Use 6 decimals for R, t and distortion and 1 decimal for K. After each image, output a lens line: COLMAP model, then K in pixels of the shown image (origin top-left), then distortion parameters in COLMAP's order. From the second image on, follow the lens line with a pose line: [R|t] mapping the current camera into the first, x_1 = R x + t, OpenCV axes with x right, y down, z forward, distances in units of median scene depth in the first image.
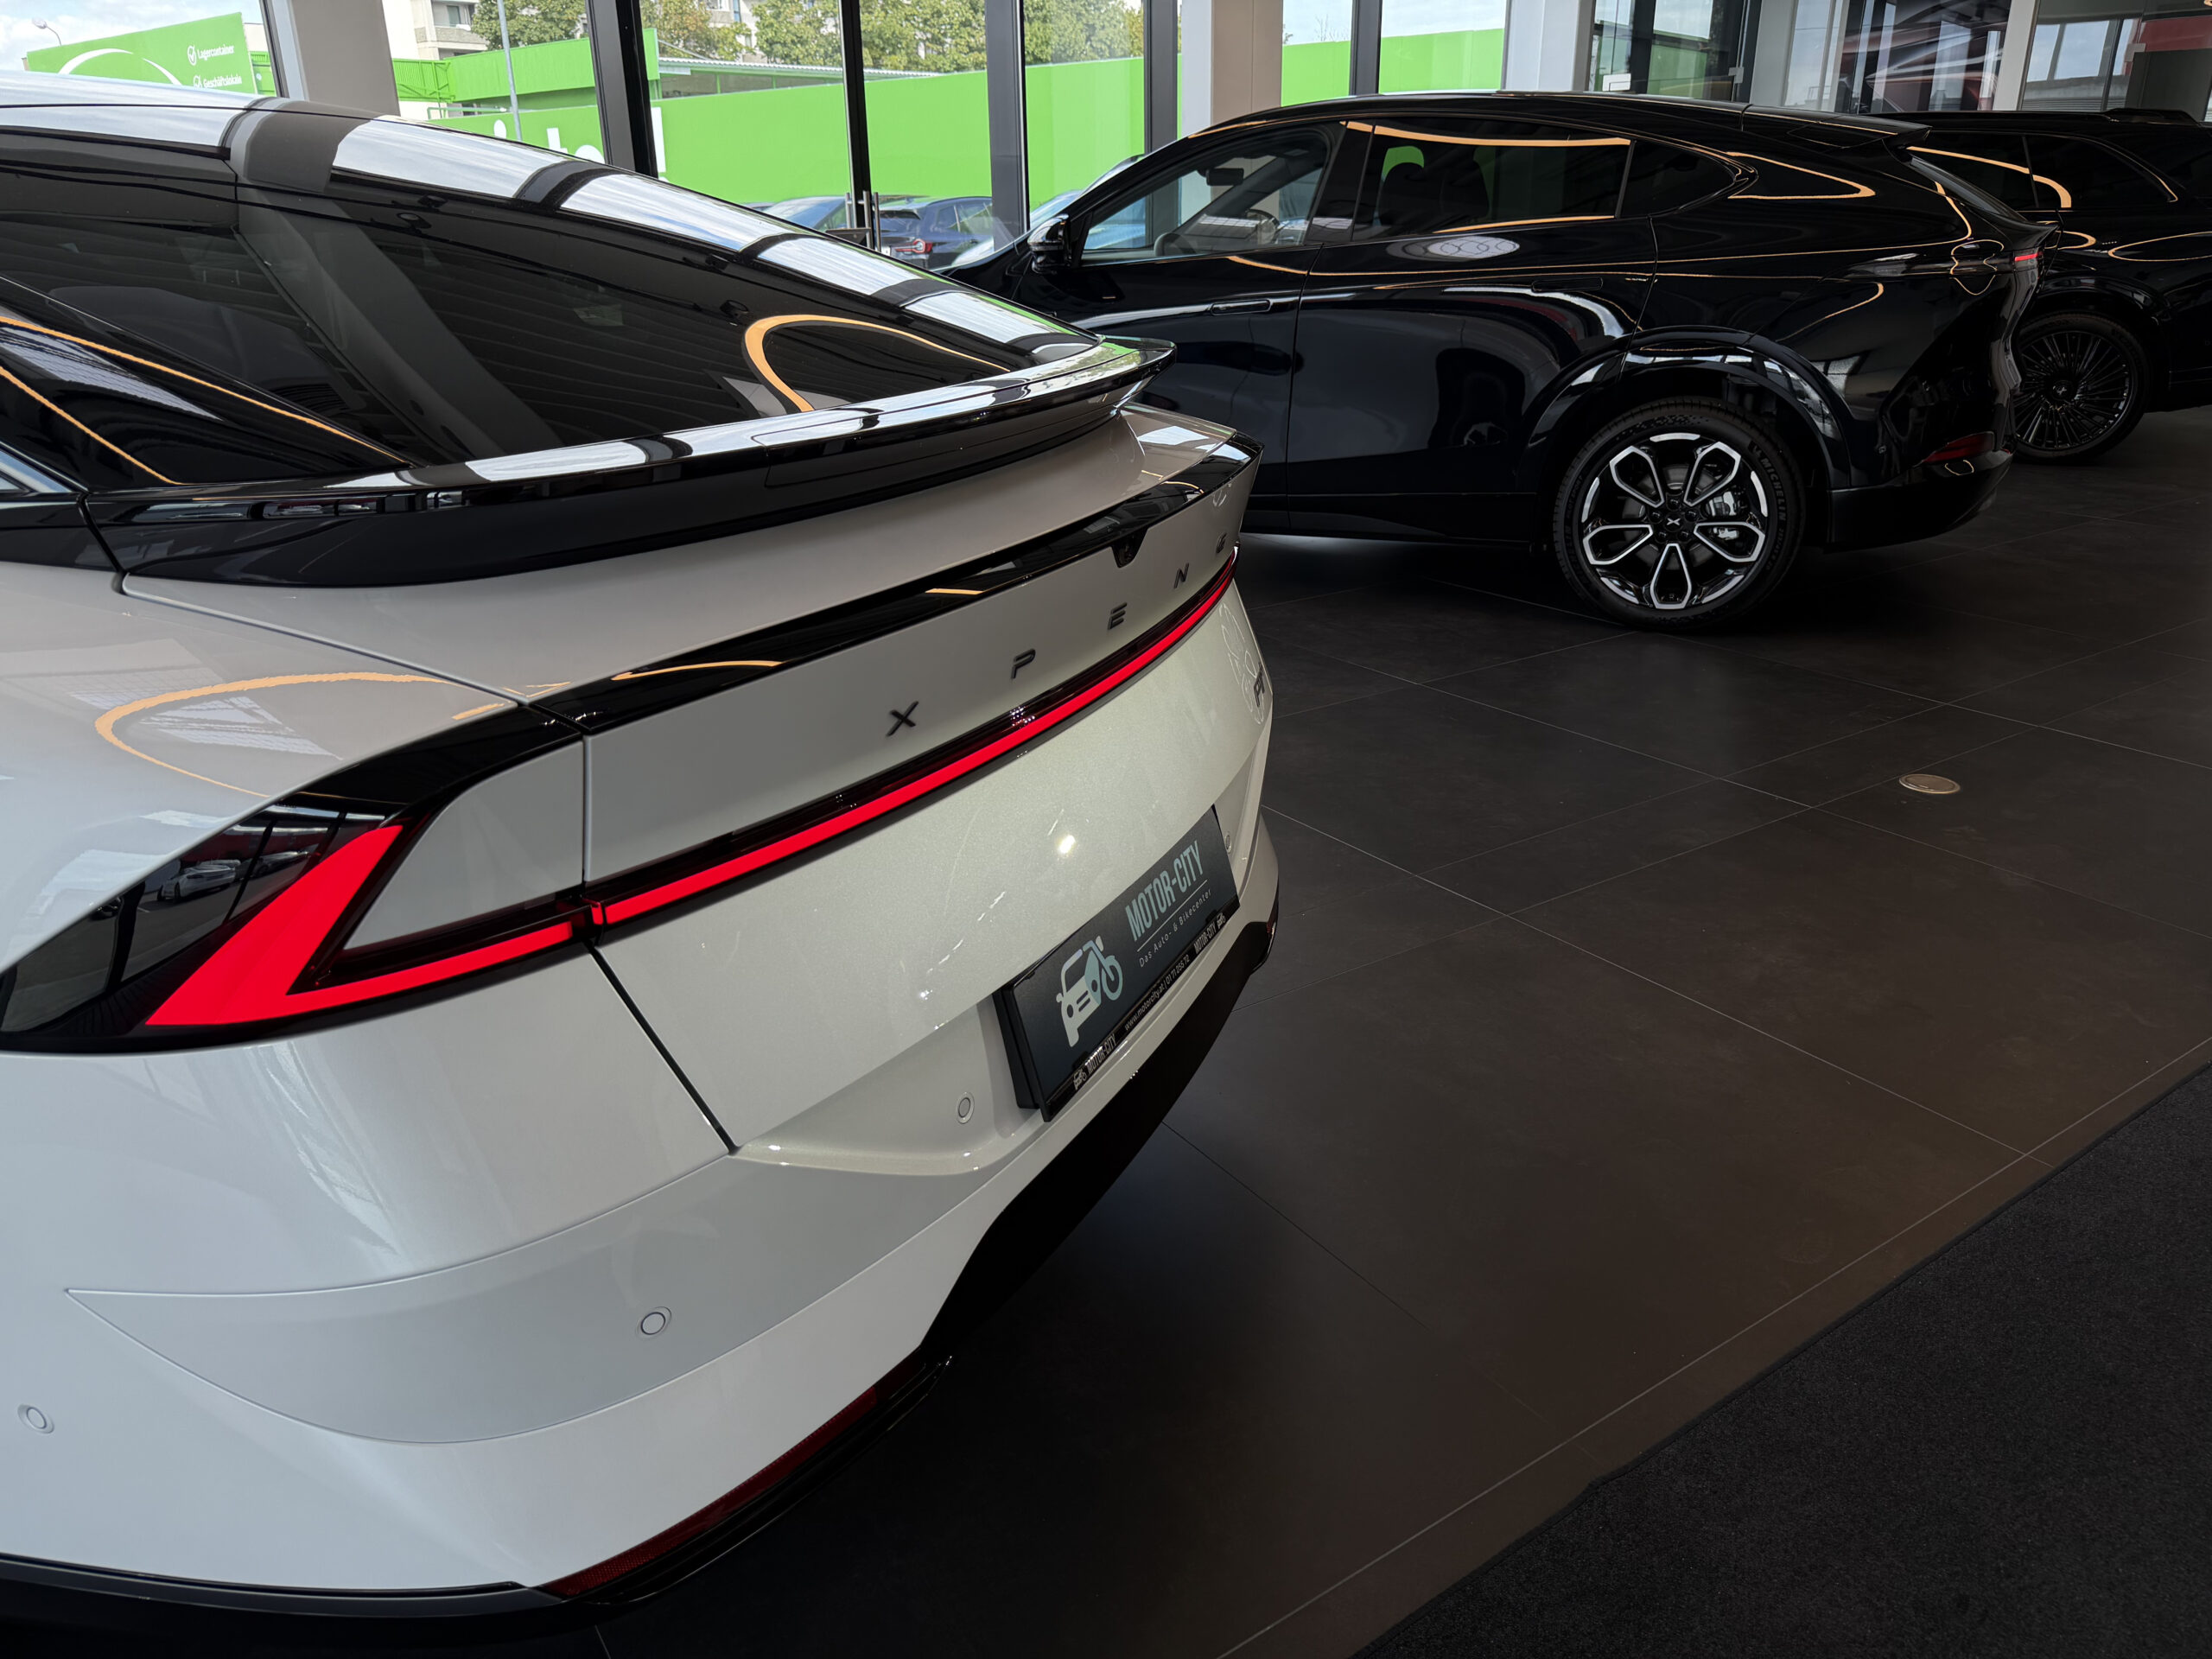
lens RADIAL K [[1541.2, 0, 1106.0], [0, 1541.2, 829.5], [0, 0, 1]] dist [0.047166, -0.067826]
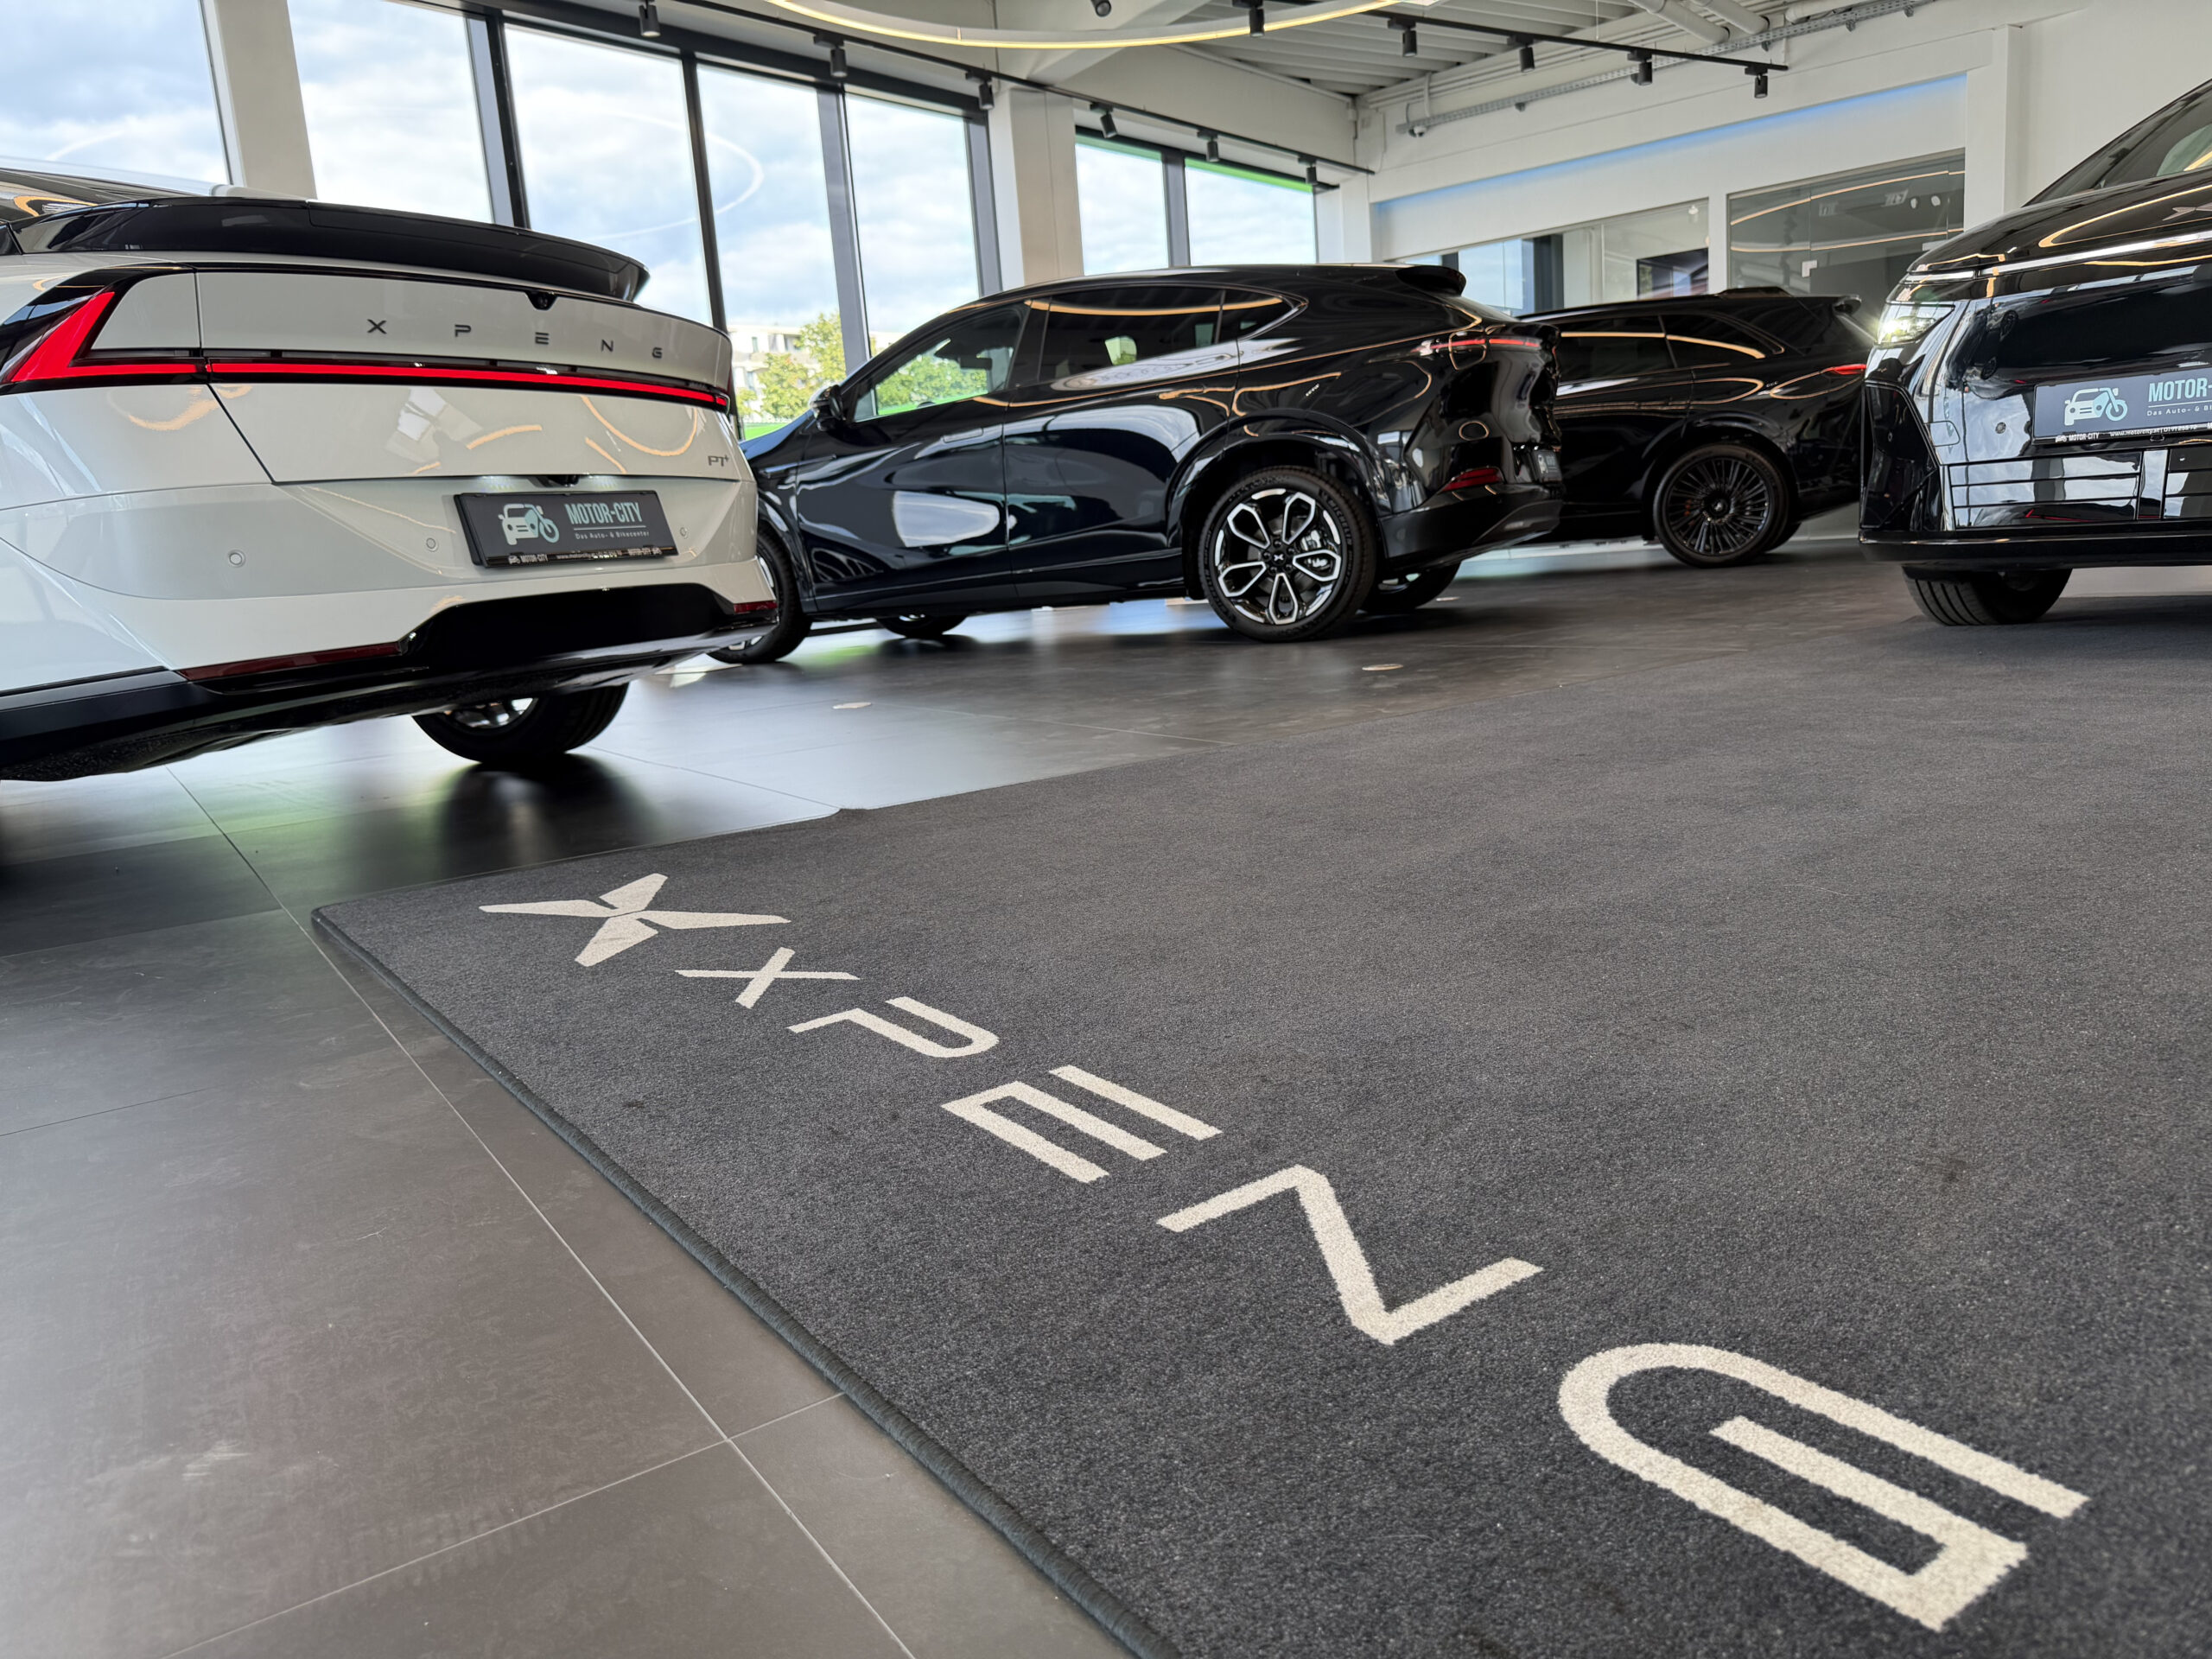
lens RADIAL K [[1547.2, 0, 1106.0], [0, 1547.2, 829.5], [0, 0, 1]] dist [0.110930, -0.159962]
pose [[0.998209, -0.058026, -0.014527, 0.224418], [0.053950, 0.978243, -0.200327, 0.284755], [0.025835, 0.199184, 0.979621, -0.253139]]
